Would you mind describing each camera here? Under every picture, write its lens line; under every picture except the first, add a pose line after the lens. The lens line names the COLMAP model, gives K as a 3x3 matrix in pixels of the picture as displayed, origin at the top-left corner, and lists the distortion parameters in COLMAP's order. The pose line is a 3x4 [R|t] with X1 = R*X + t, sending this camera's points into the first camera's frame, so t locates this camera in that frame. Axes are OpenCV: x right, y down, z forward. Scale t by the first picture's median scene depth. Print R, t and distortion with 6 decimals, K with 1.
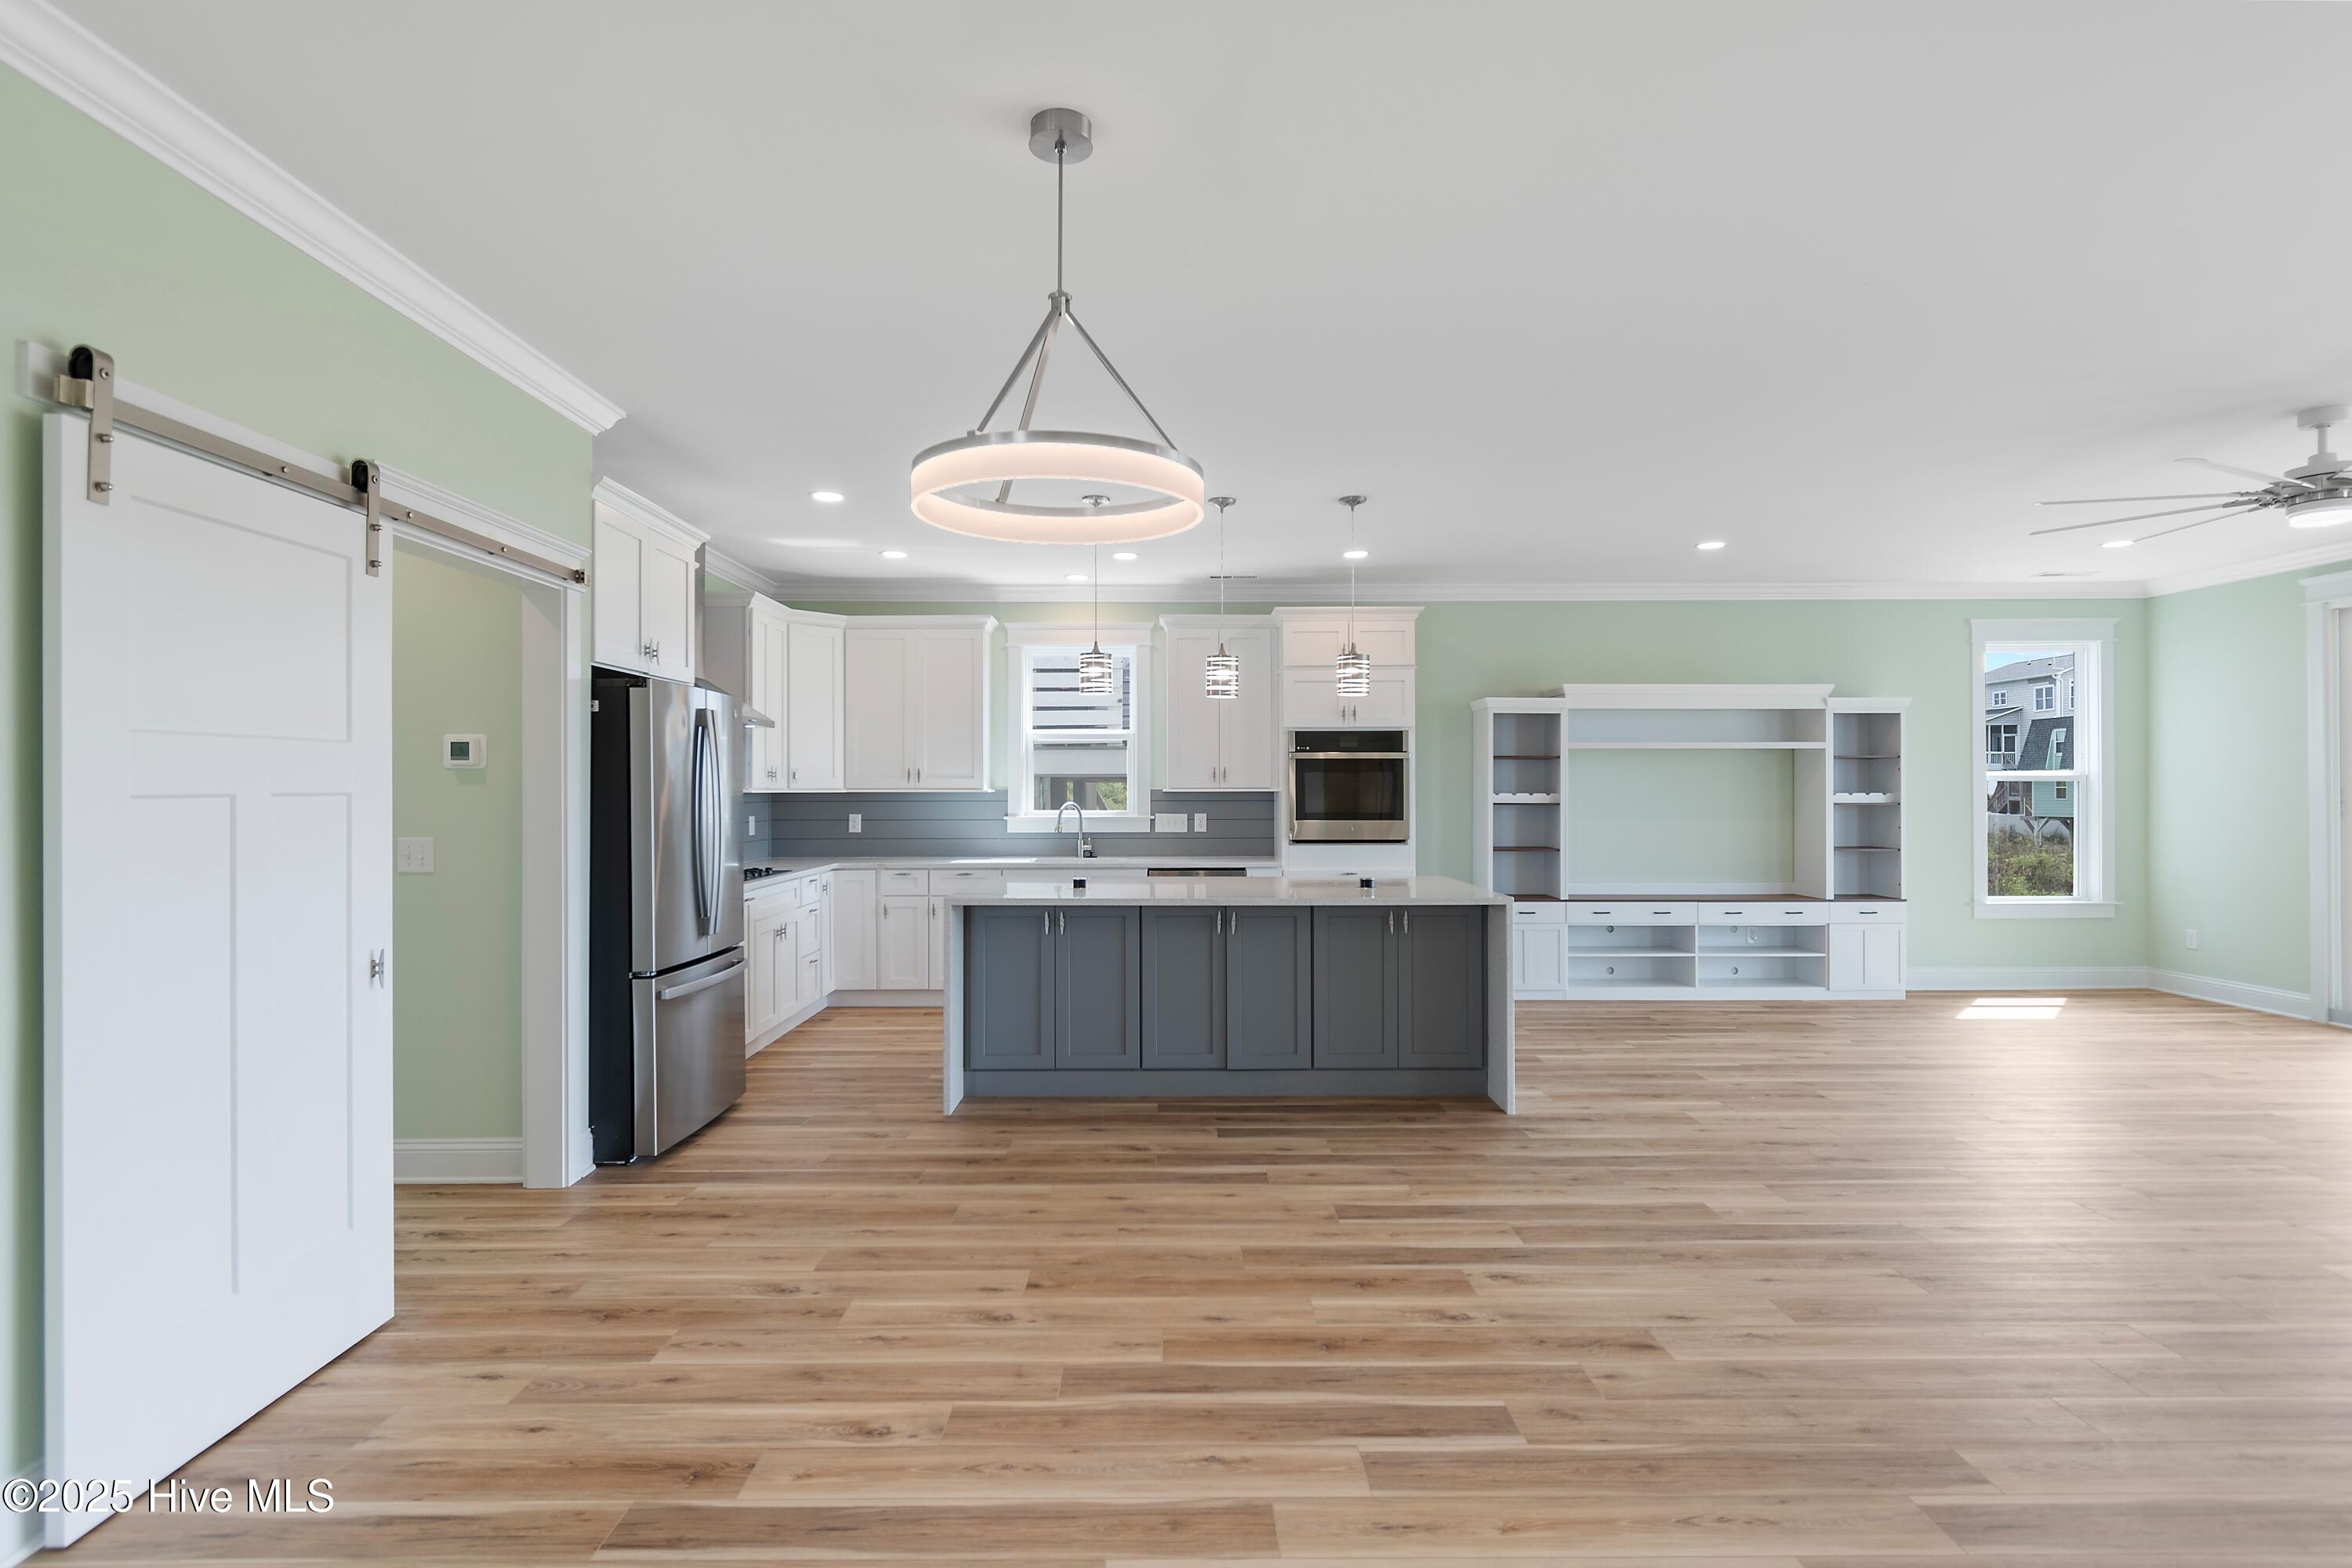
lens RADIAL K [[1160.1, 0, 1166.5], [0, 1160.1, 789.9], [0, 0, 1]] dist [-0.002310, -0.000776]
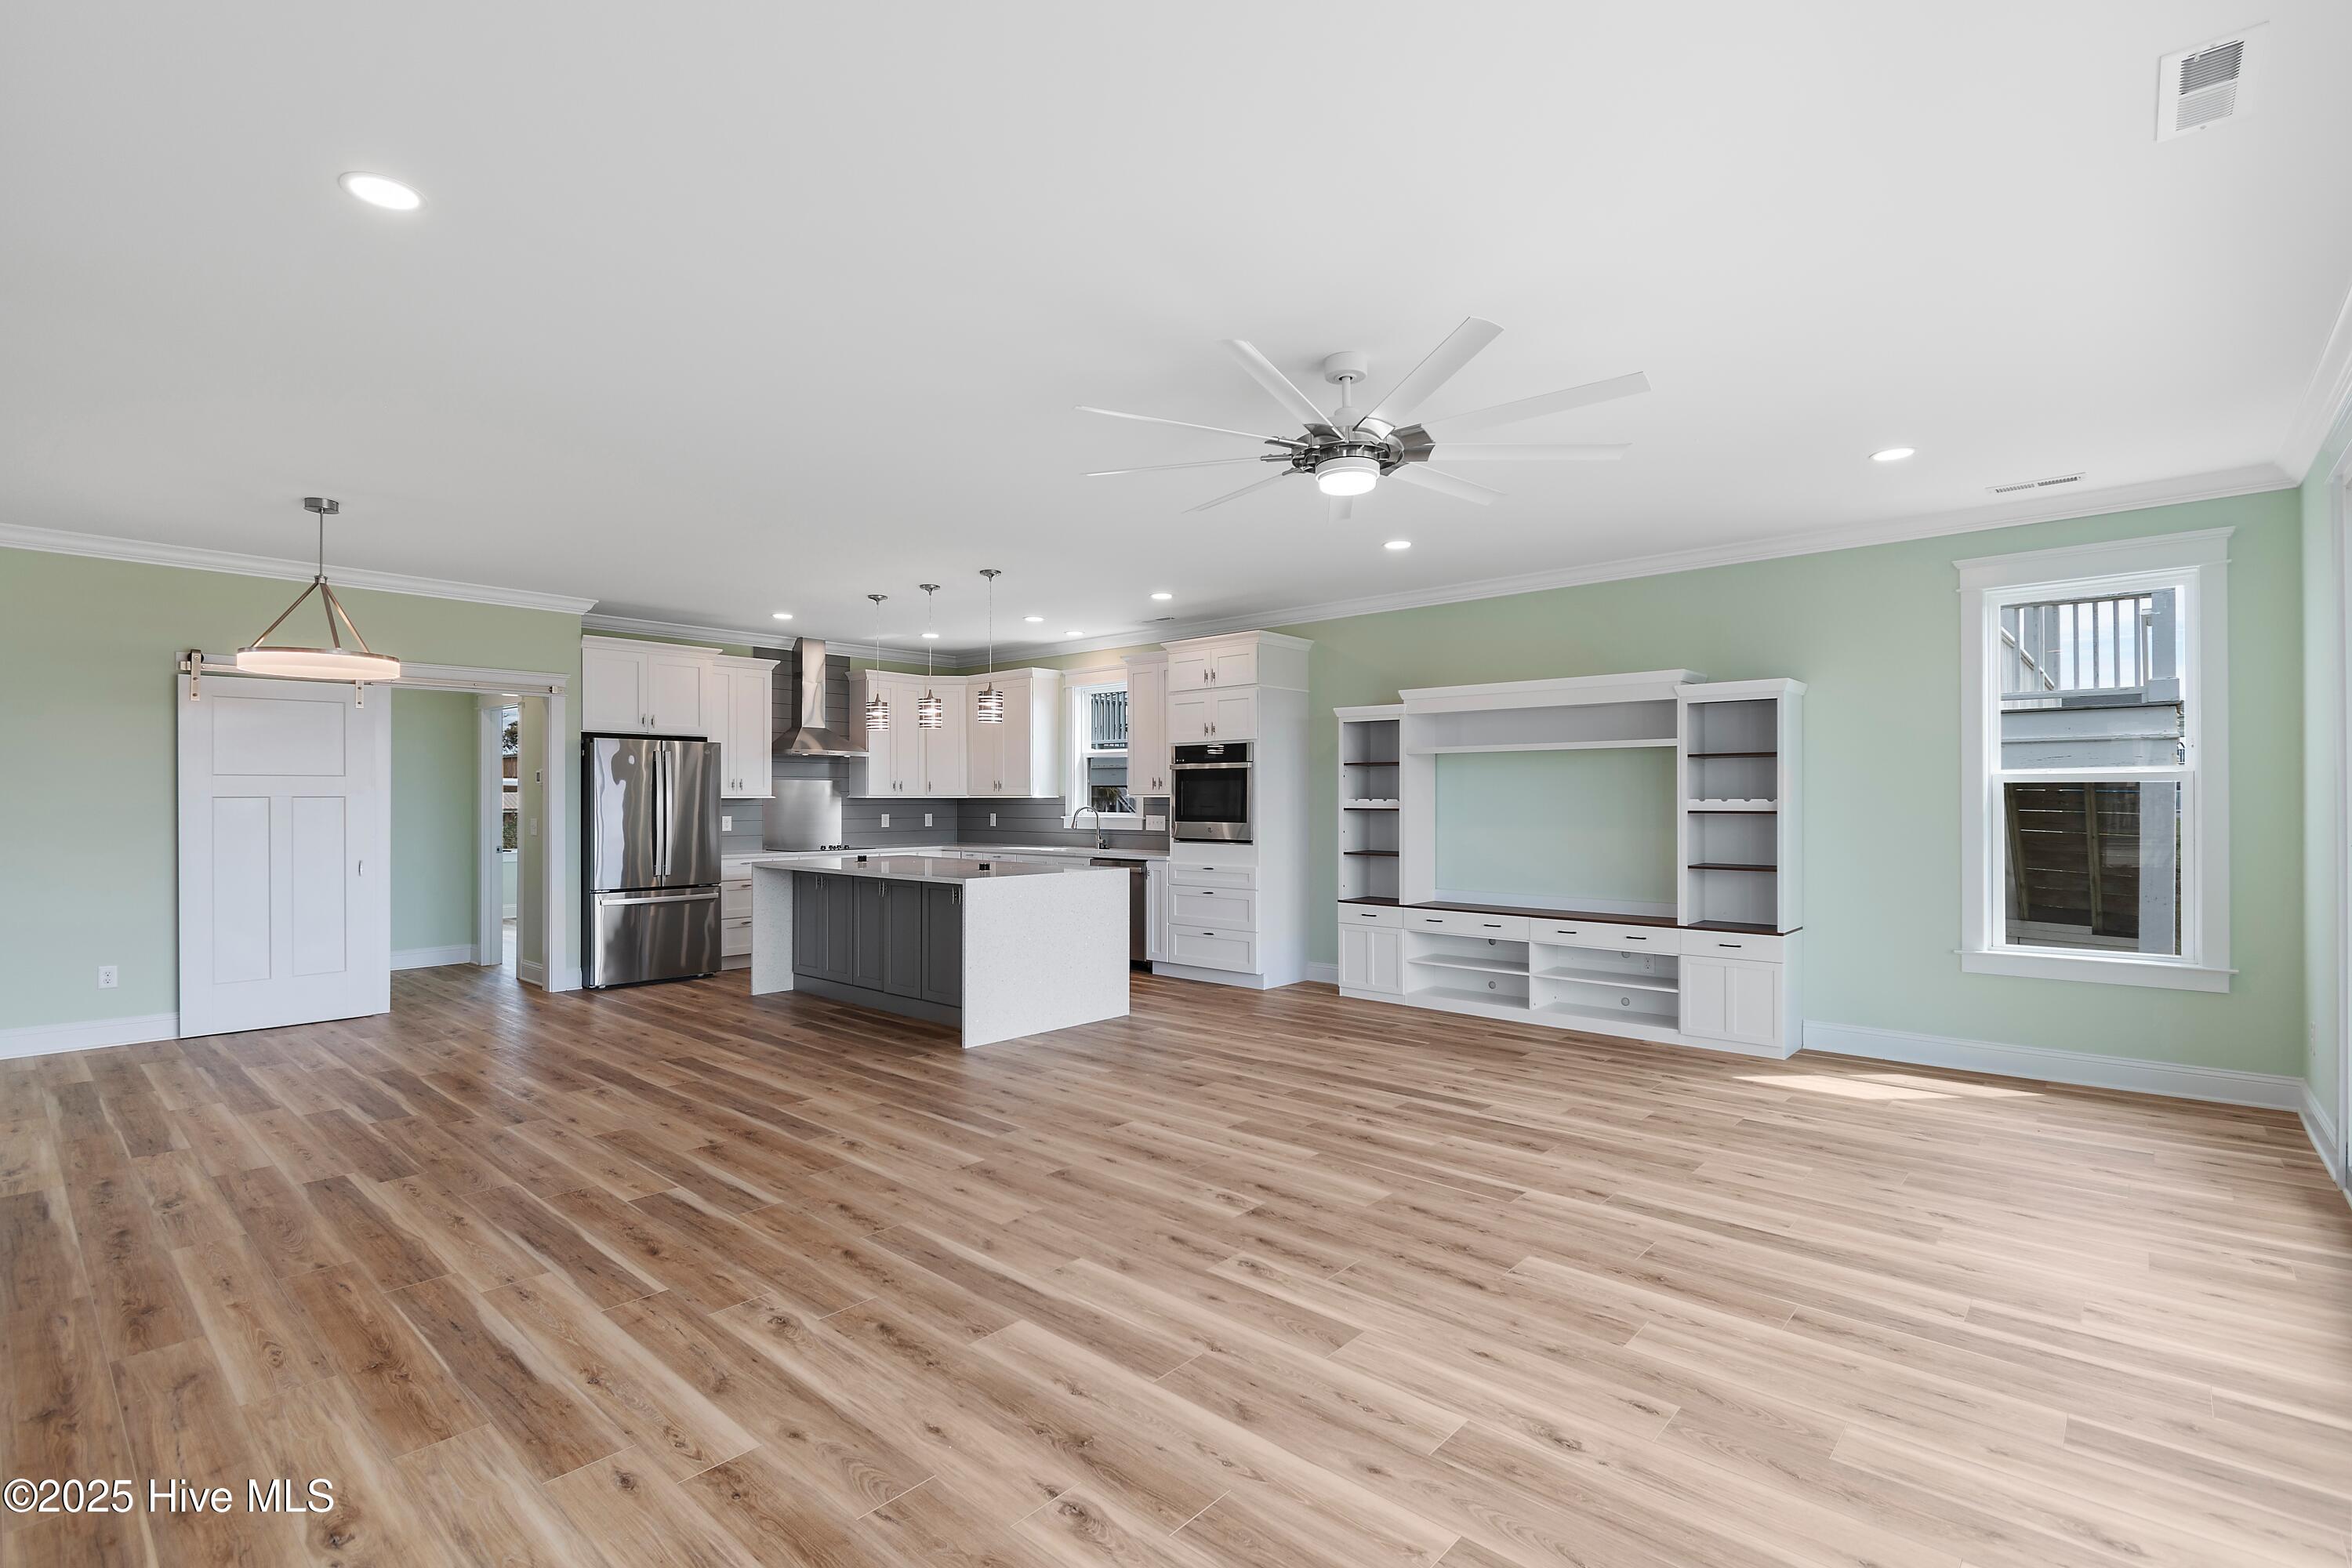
lens RADIAL K [[1079.4, 0, 1175.0], [0, 1079.4, 798.3], [0, 0, 1]] dist [0.002793, -0.000437]
pose [[0.743940, -0.000065, -0.668246, 0.822429], [0.000507, 1.000000, 0.000468, 0.001981], [0.668246, -0.000687, 0.743940, 0.173639]]
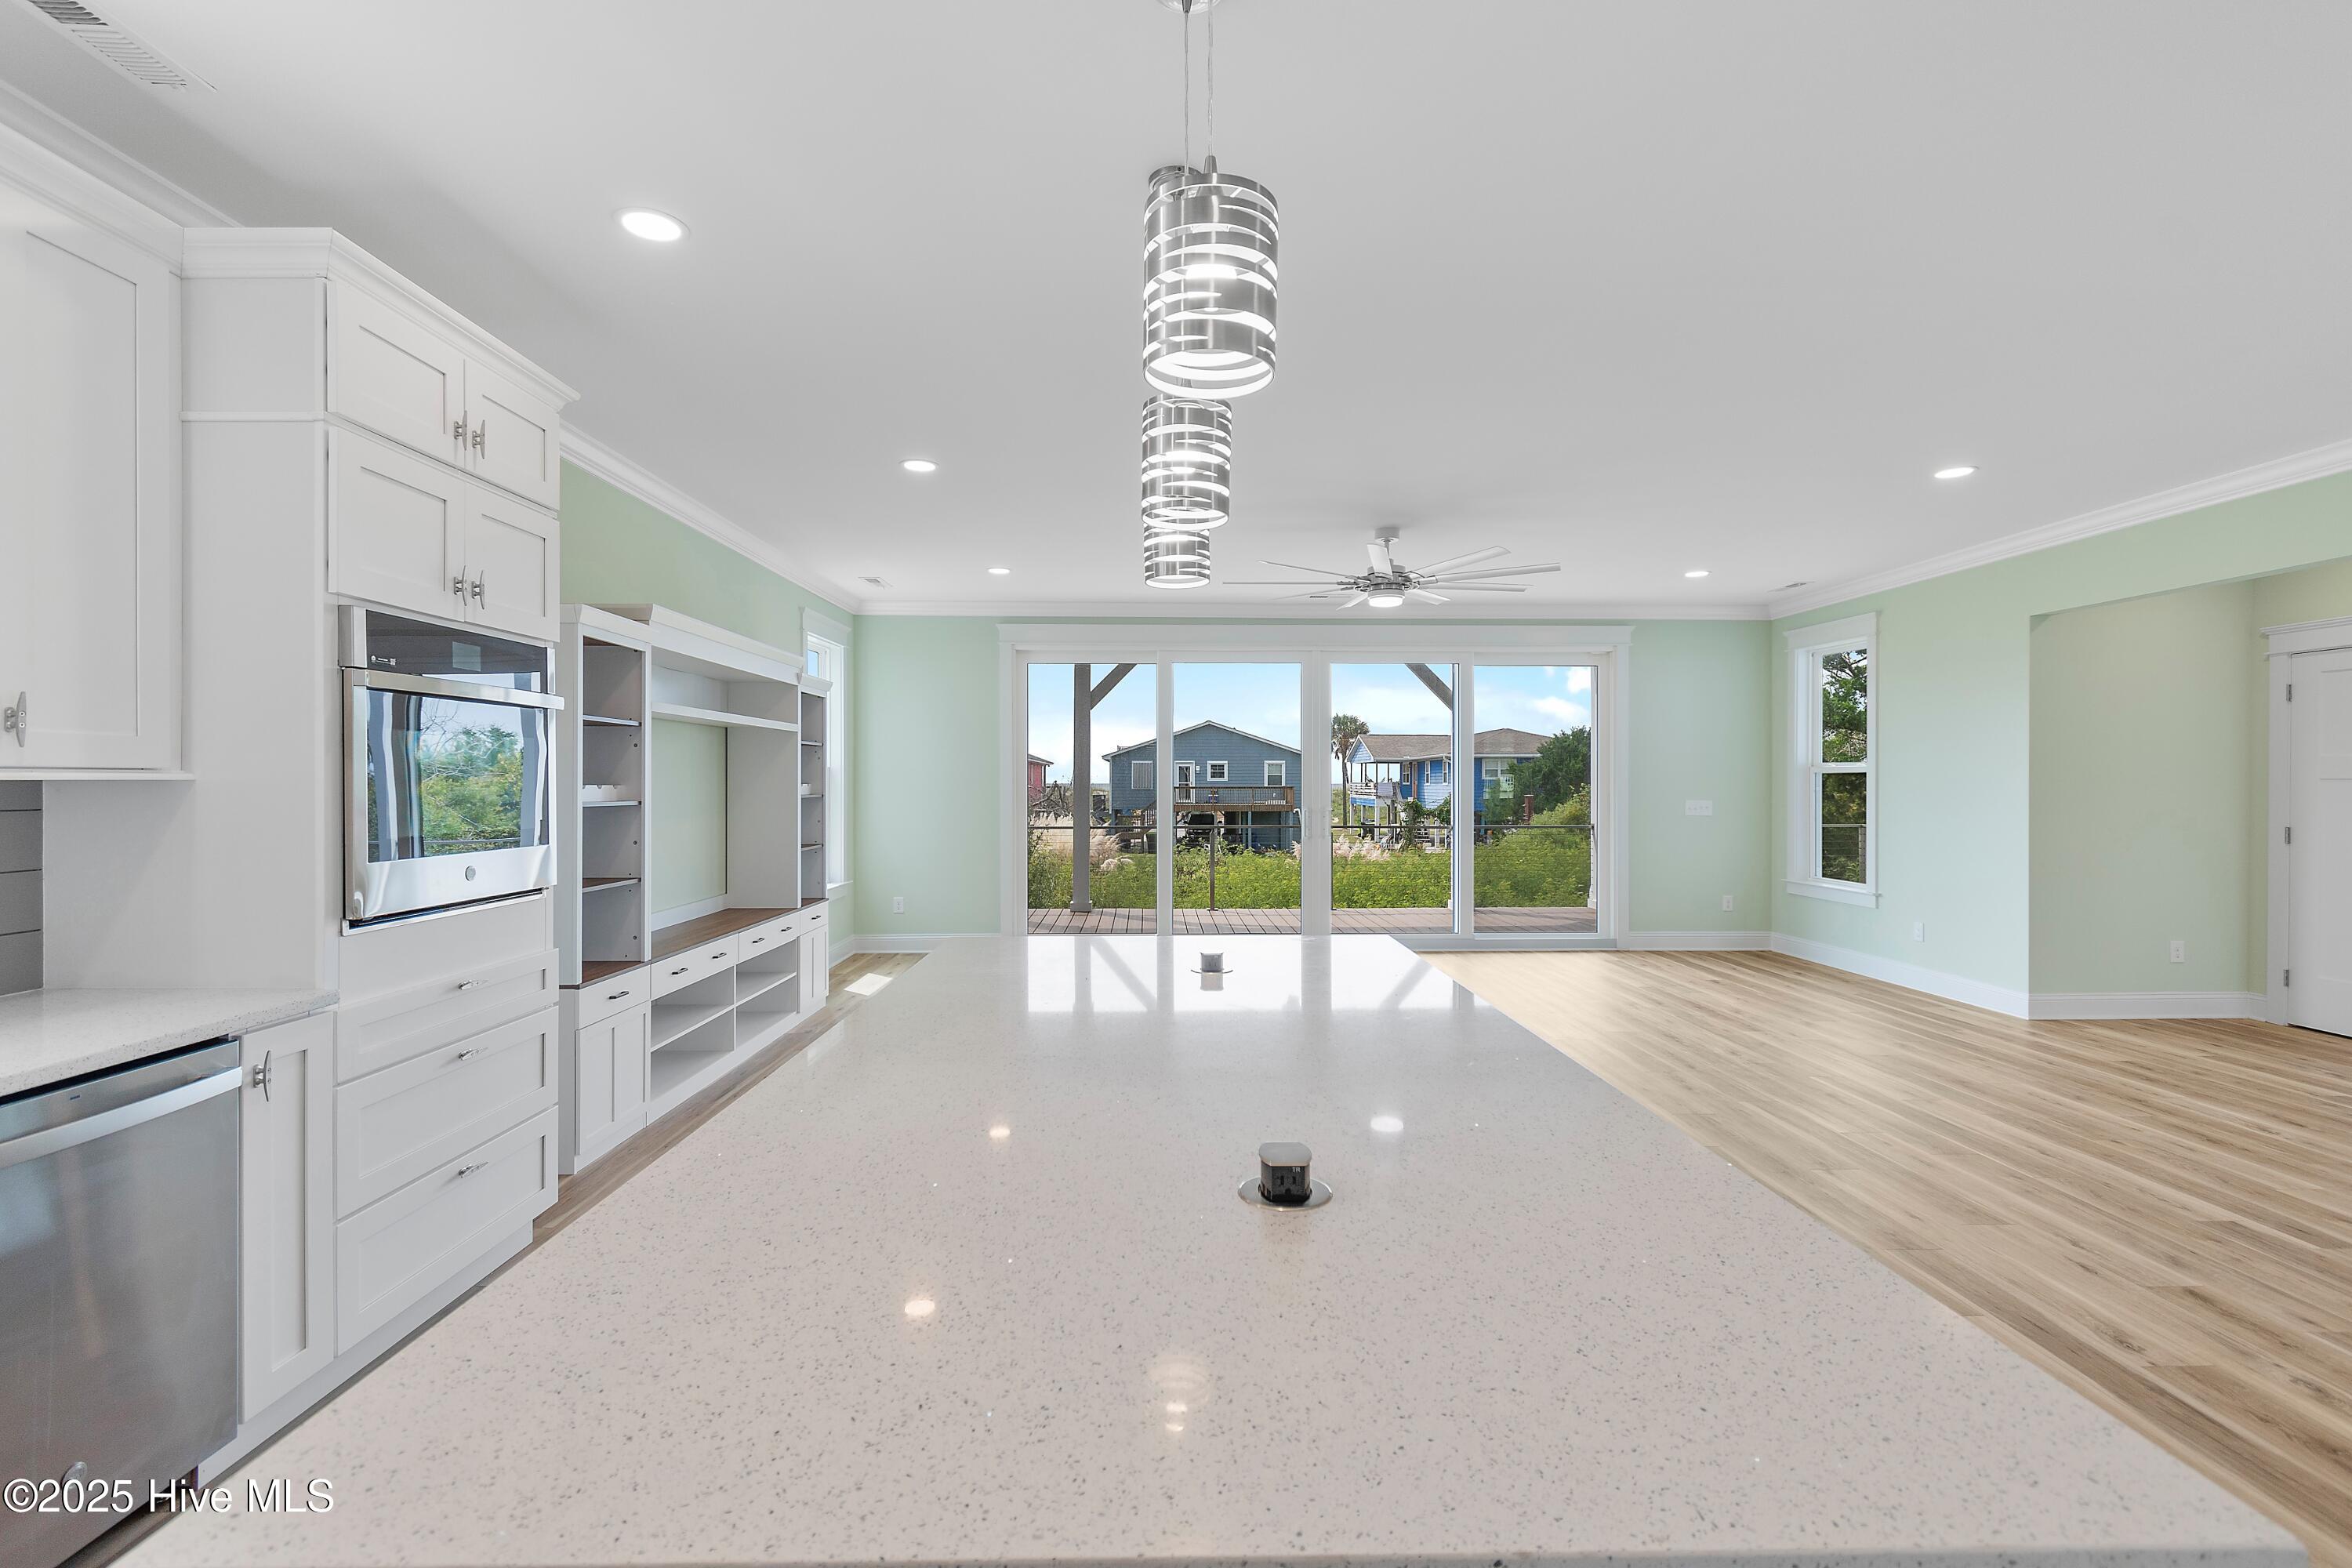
lens RADIAL K [[1043.3, 0, 1176.0], [0, 1043.3, 784.0], [0, 0, 1]] dist [0.002018, 0.000036]
pose [[-0.016594, -0.001969, 0.999860, -0.203589], [0.000242, 0.999998, 0.001974, 0.001357], [-0.999862, 0.000274, -0.016593, 0.736708]]
